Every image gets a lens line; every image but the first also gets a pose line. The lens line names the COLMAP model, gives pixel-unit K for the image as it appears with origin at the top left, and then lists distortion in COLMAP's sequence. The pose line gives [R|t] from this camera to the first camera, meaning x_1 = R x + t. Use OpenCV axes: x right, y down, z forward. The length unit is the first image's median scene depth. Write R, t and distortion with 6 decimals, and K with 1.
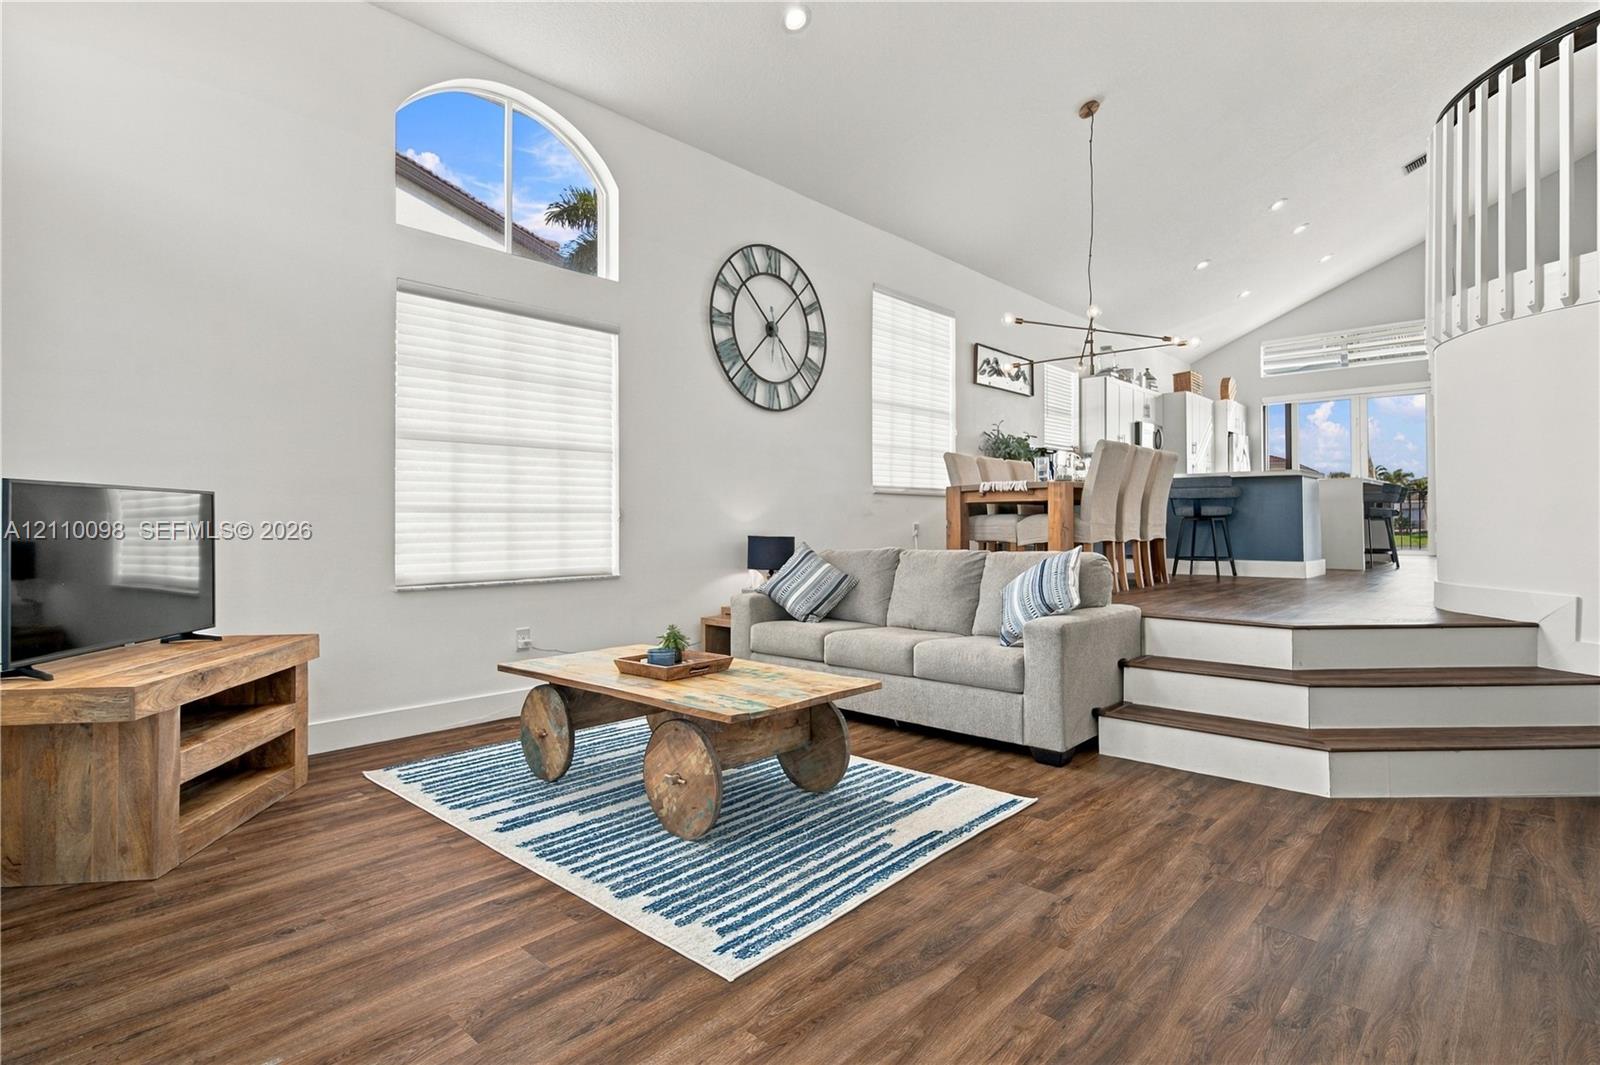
lens RADIAL K [[808.9, 0, 794.1], [0, 808.9, 528.2], [0, 0, 1]] dist [0.003919, 0.000447]
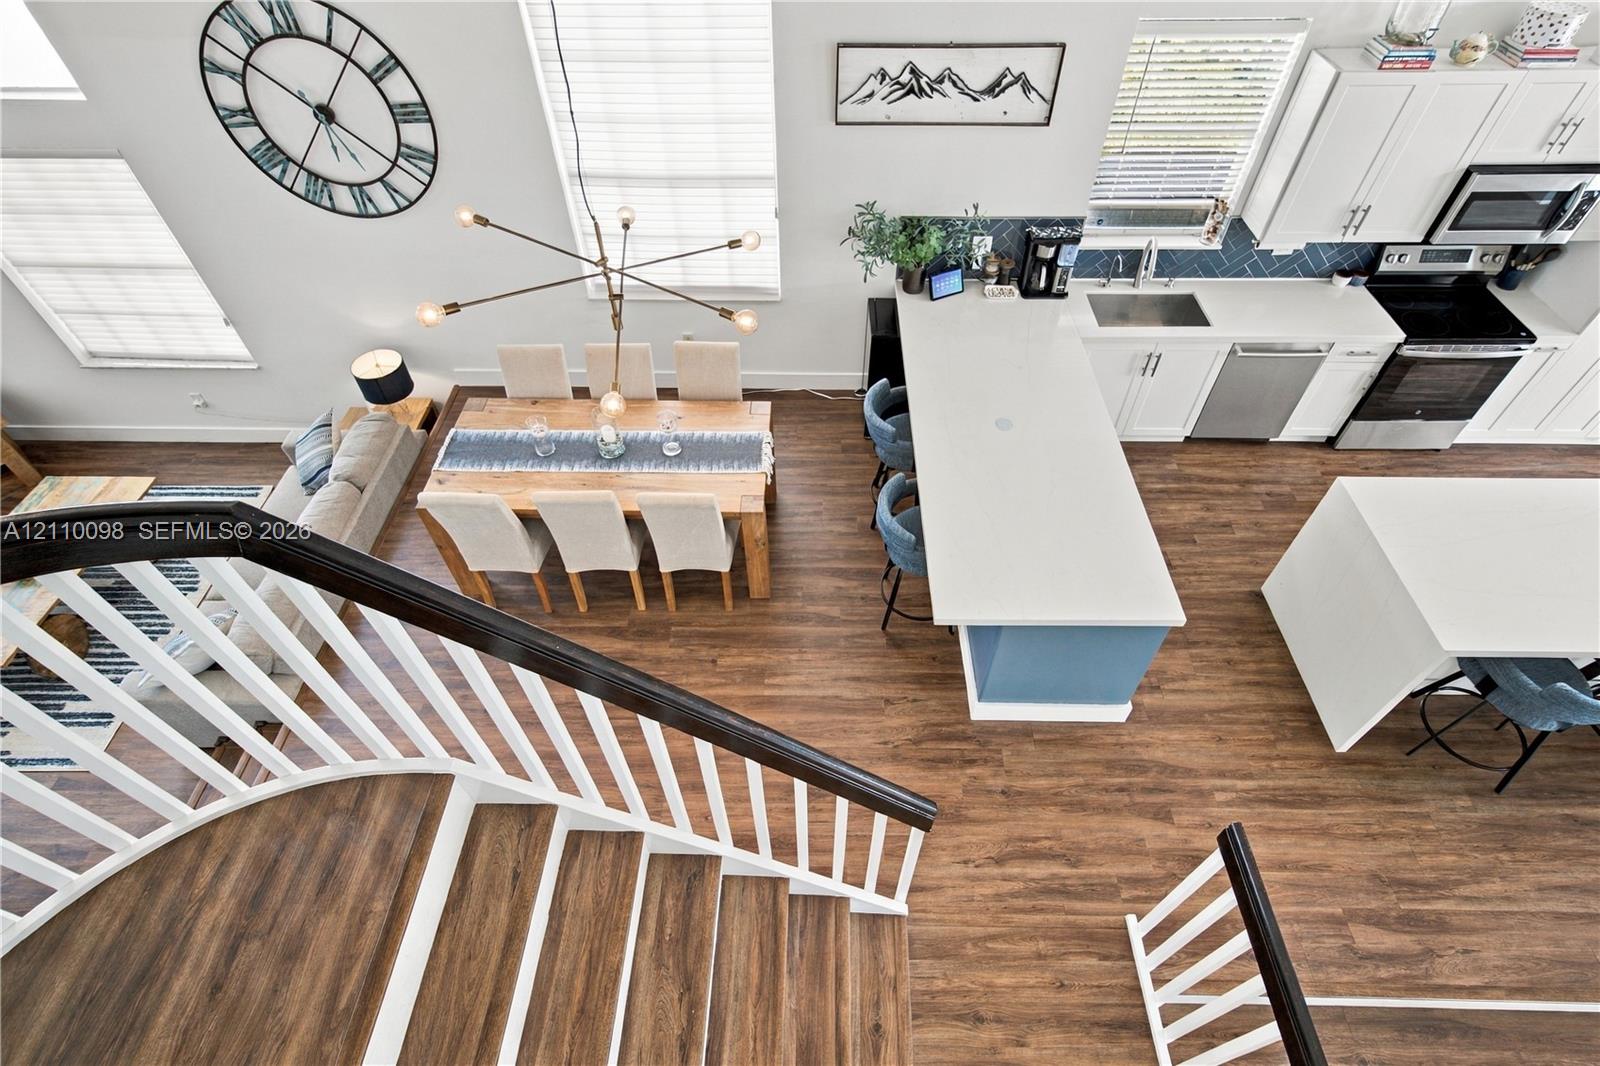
lens RADIAL K [[808.9, 0, 794.1], [0, 808.9, 528.7], [0, 0, 1]] dist [0.003919, 0.000447]
pose [[0.664895, 0.552165, -0.503018, 0.819553], [0.011358, 0.665890, 0.745963, -0.525210], [0.746850, -0.501701, 0.436476, 0.773211]]
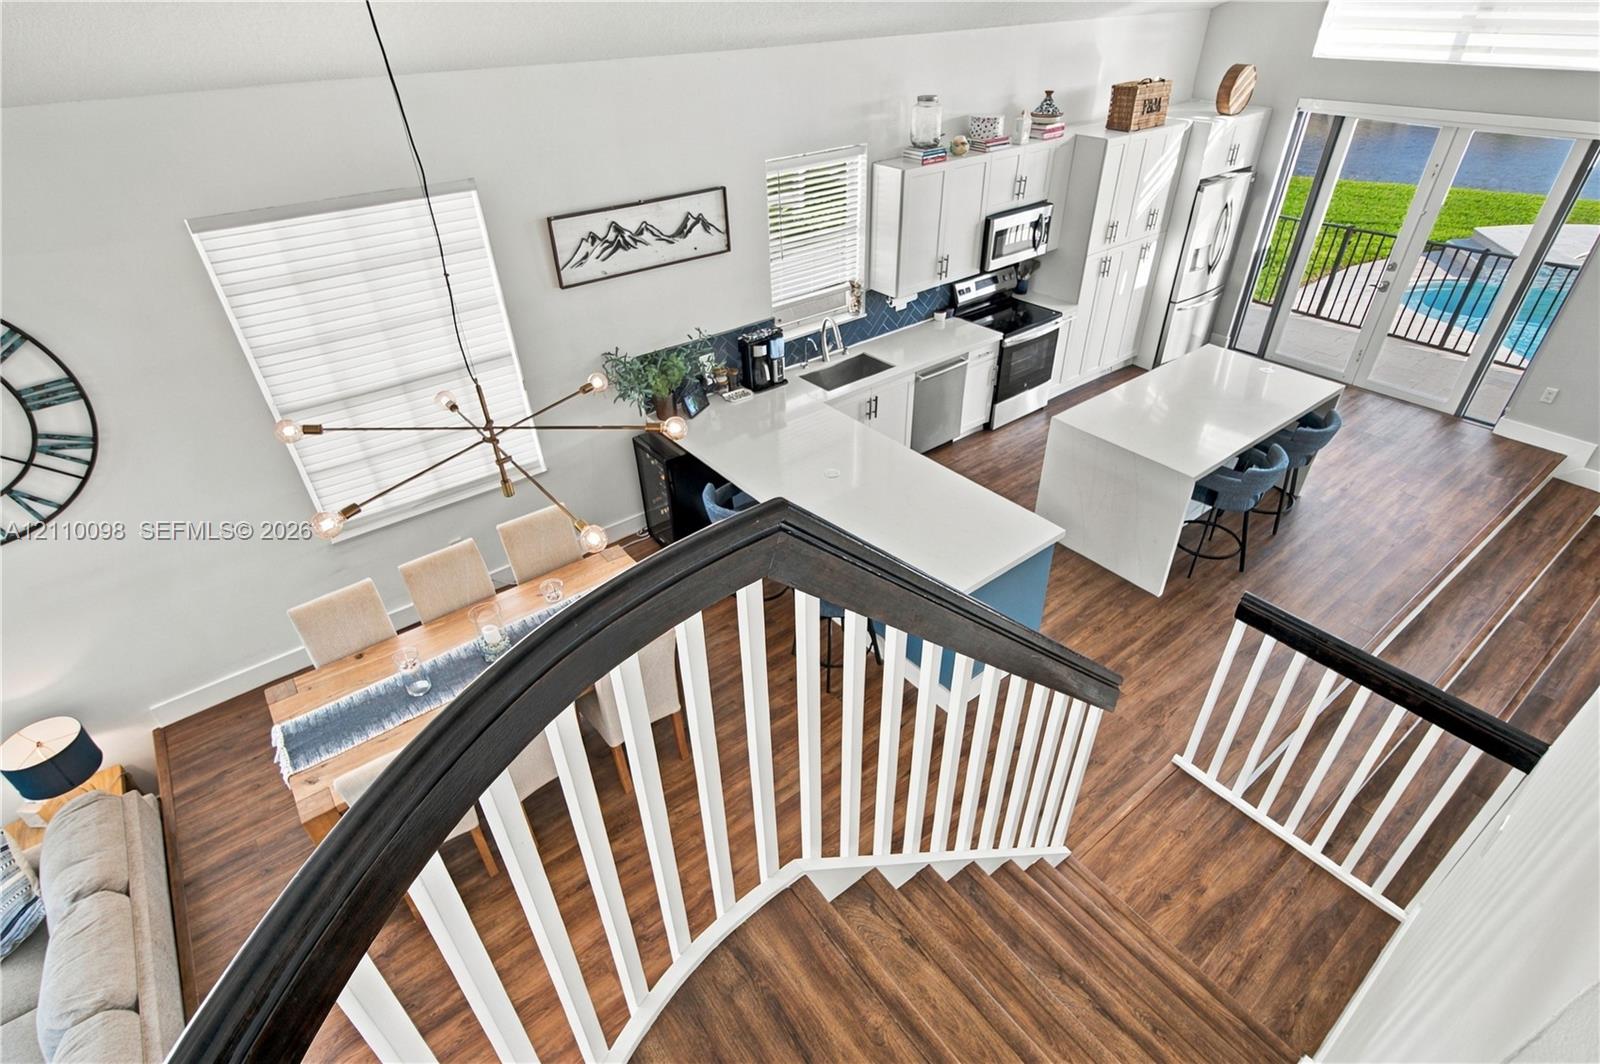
lens RADIAL K [[803.0, 0, 800.0], [0, 803.0, 532.0], [0, 0, 1]] dist [0.002020, 0.000061]
pose [[0.986429, 0.077221, -0.144899, 0.634188], [0.021078, 0.815642, 0.578173, -0.473573], [0.162833, -0.573380, 0.802945, 0.596712]]
